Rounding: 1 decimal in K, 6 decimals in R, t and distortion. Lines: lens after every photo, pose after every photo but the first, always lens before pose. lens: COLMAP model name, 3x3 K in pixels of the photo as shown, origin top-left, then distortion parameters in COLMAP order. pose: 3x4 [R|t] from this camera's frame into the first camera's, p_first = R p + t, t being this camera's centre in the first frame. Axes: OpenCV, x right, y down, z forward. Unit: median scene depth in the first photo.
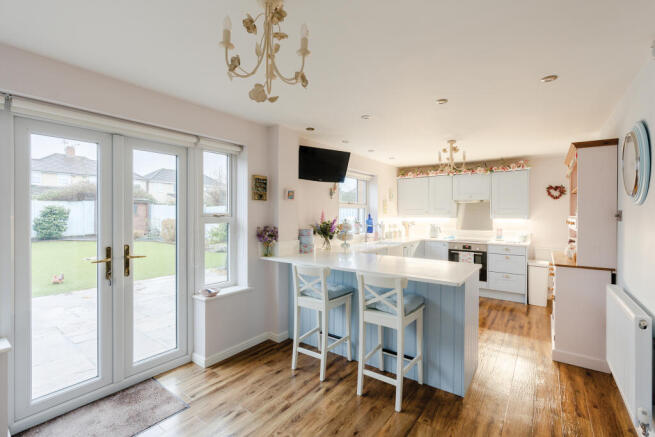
lens RADIAL K [[307.5, 0, 328.6], [0, 307.5, 213.1], [0, 0, 1]] dist [-0.014348, -0.000048]
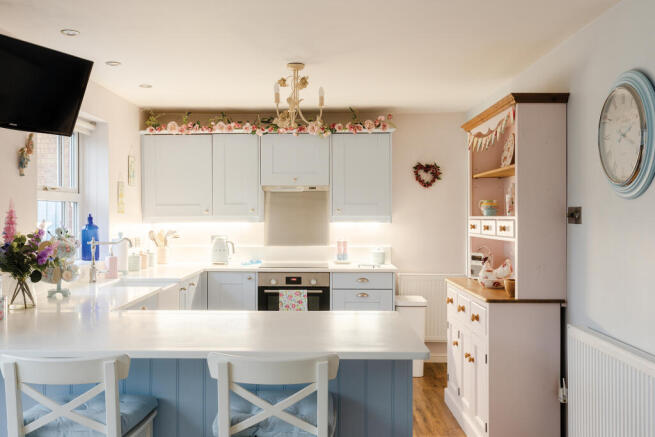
lens RADIAL K [[662.4, 0, 326.9], [0, 662.4, 220.5], [0, 0, 1]] dist [-0.038210, 0.000000]
pose [[0.814753, -0.011312, 0.579698, -0.131588], [0.003818, 0.999893, 0.014146, -0.001121], [-0.579796, -0.009313, 0.814708, 0.089041]]
